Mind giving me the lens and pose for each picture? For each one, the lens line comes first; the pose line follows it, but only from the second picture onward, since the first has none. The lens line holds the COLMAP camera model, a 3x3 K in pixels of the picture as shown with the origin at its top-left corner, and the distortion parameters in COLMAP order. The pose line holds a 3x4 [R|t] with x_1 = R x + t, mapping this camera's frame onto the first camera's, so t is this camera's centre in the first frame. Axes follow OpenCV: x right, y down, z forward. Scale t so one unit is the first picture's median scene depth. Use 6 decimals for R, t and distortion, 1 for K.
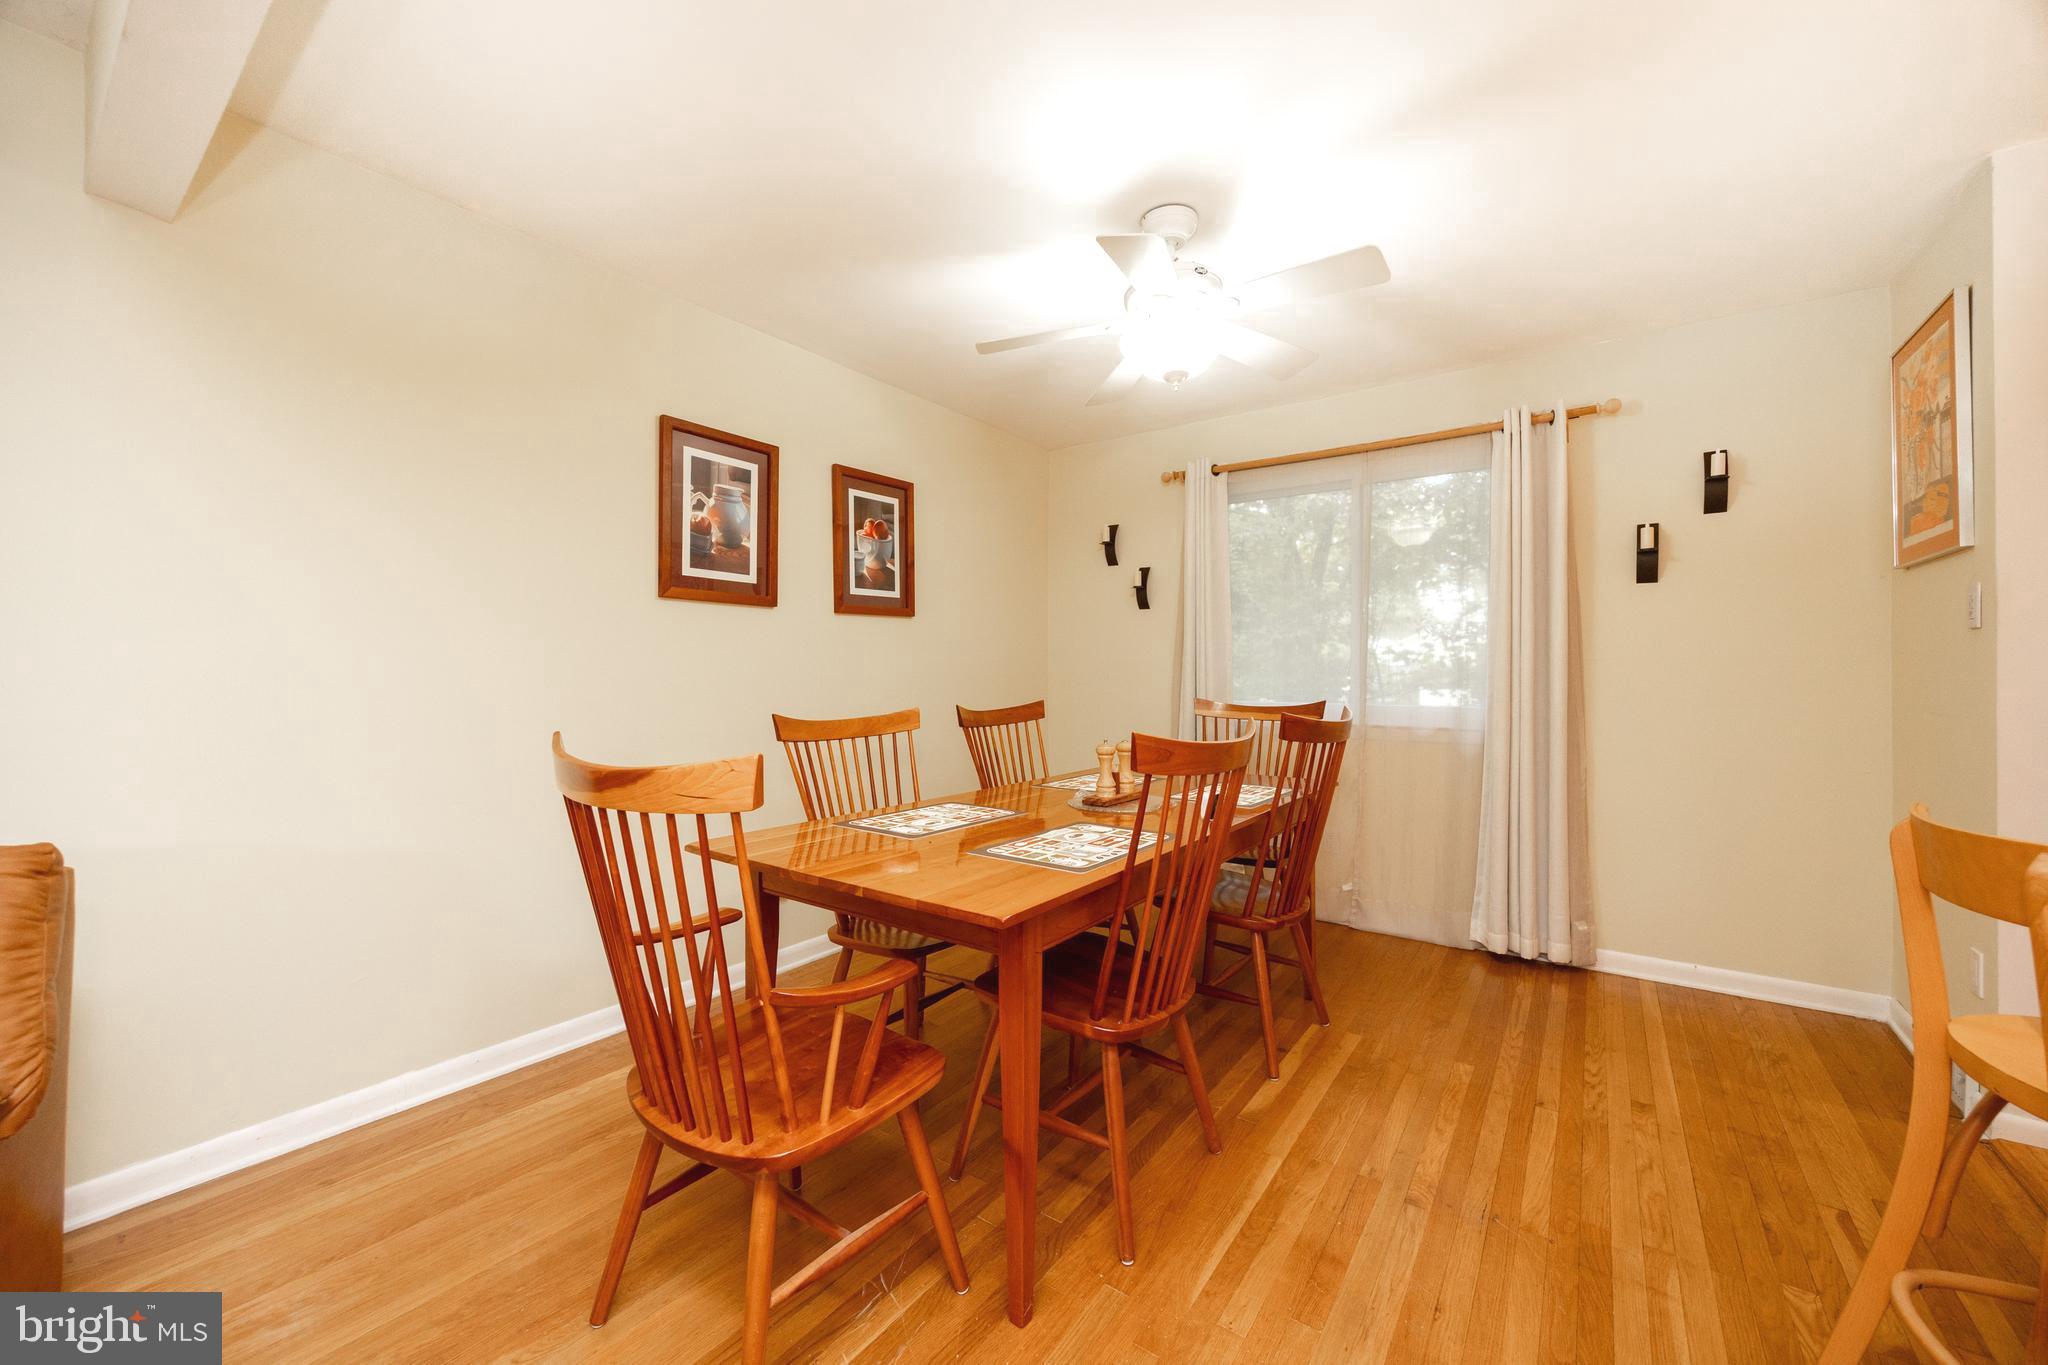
lens RADIAL K [[793.4, 0, 1015.1], [0, 793.4, 680.1], [0, 0, 1]] dist [-0.003139, -0.001107]
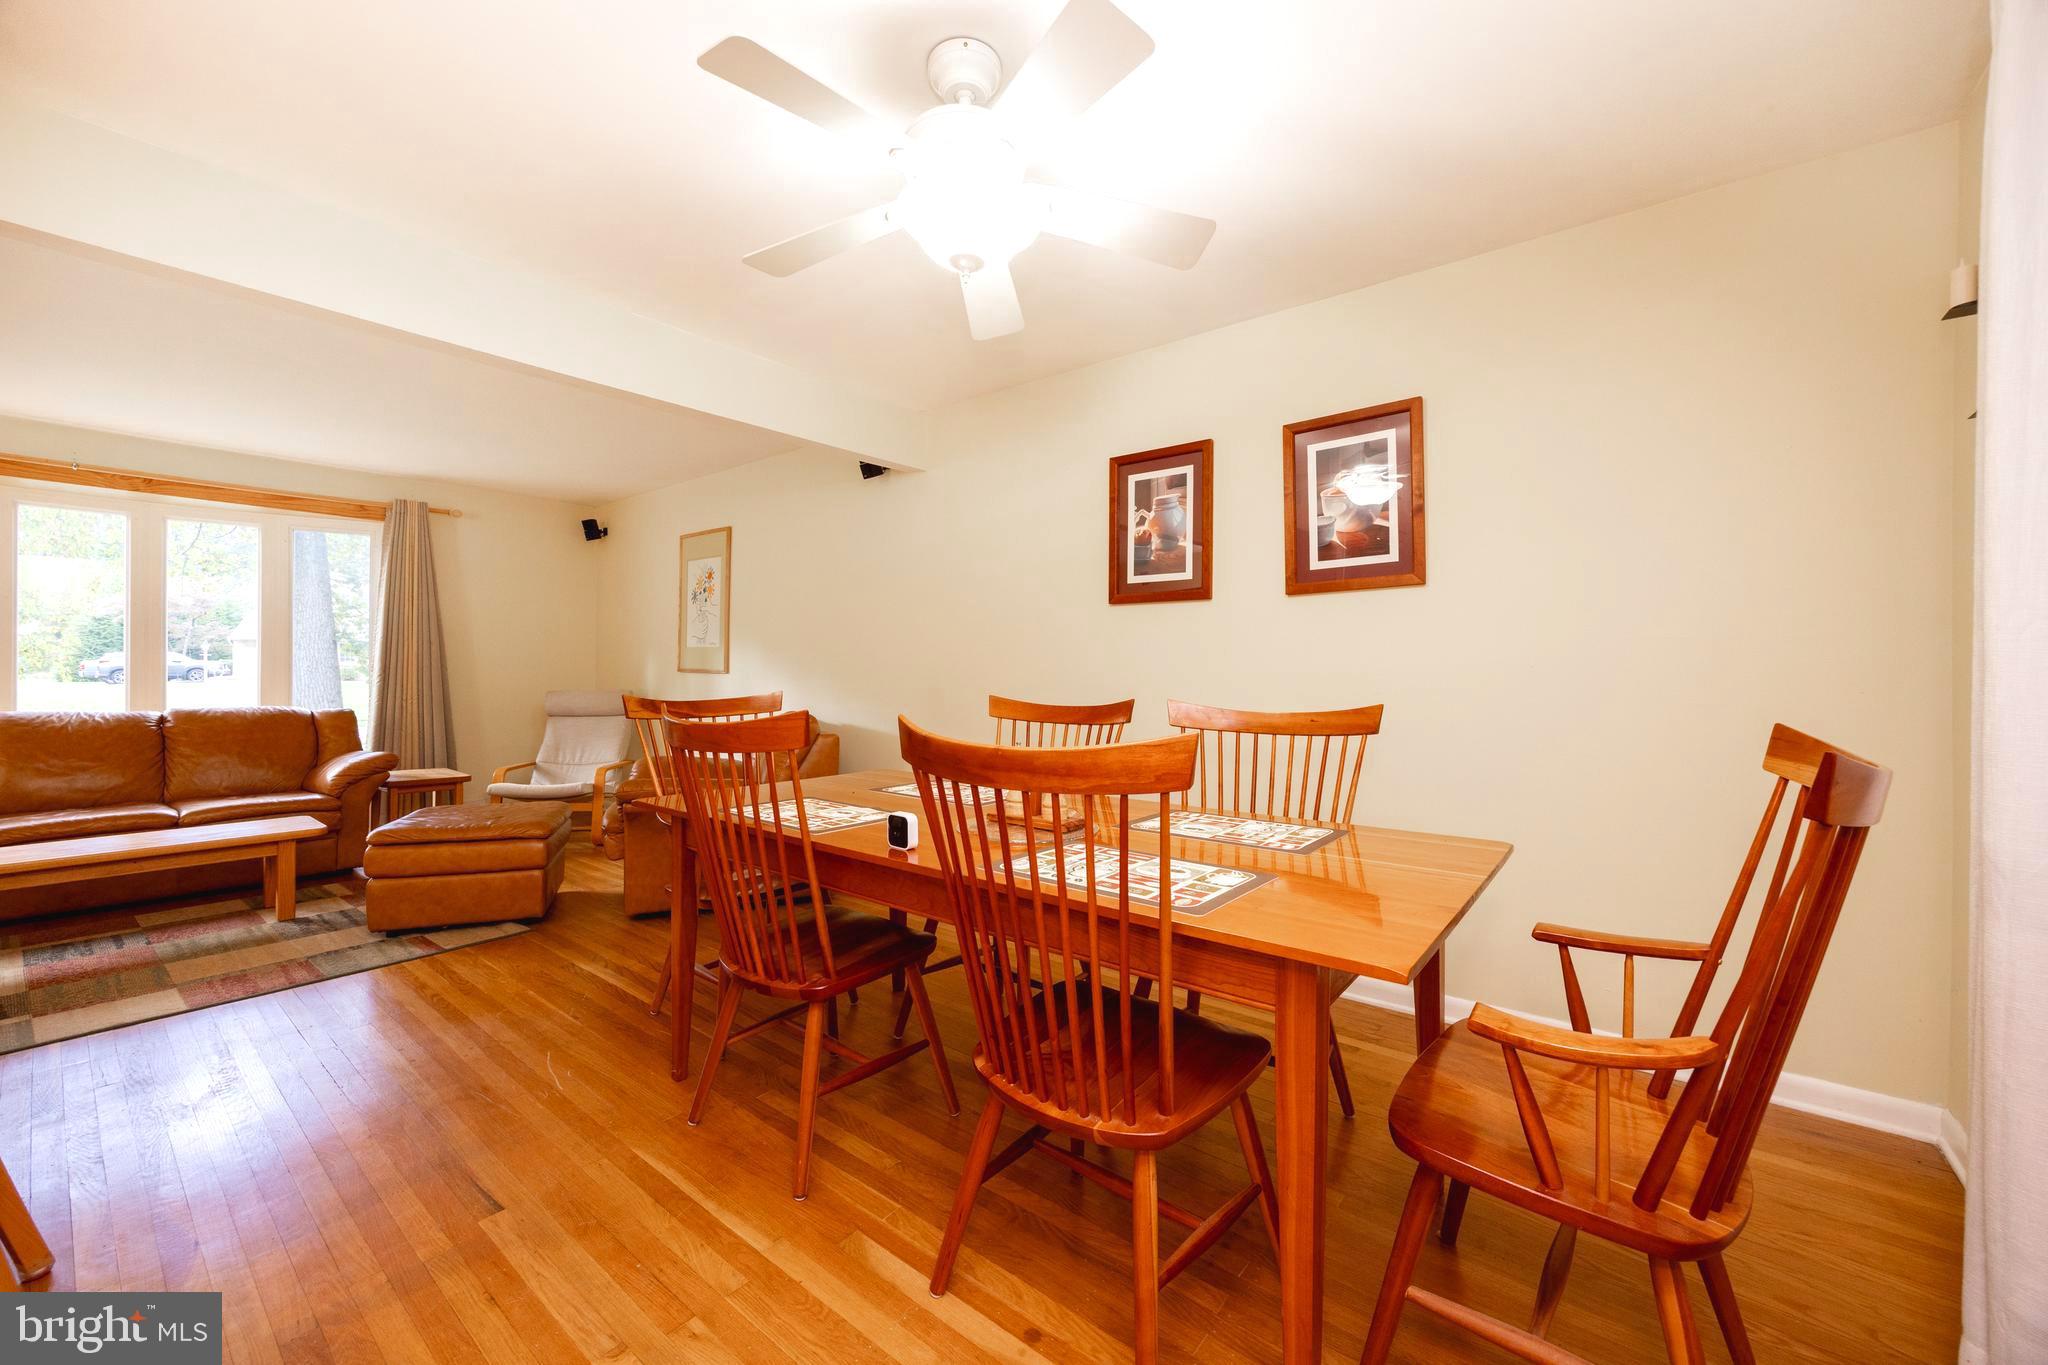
lens RADIAL K [[793.4, 0, 1026.8], [0, 793.4, 676.4], [0, 0, 1]] dist [-0.003139, -0.001107]
pose [[-0.049677, 0.002847, -0.998761, 0.755161], [-0.013833, 0.999898, 0.003539, 0.006021], [0.998670, 0.013991, -0.049632, 0.869715]]
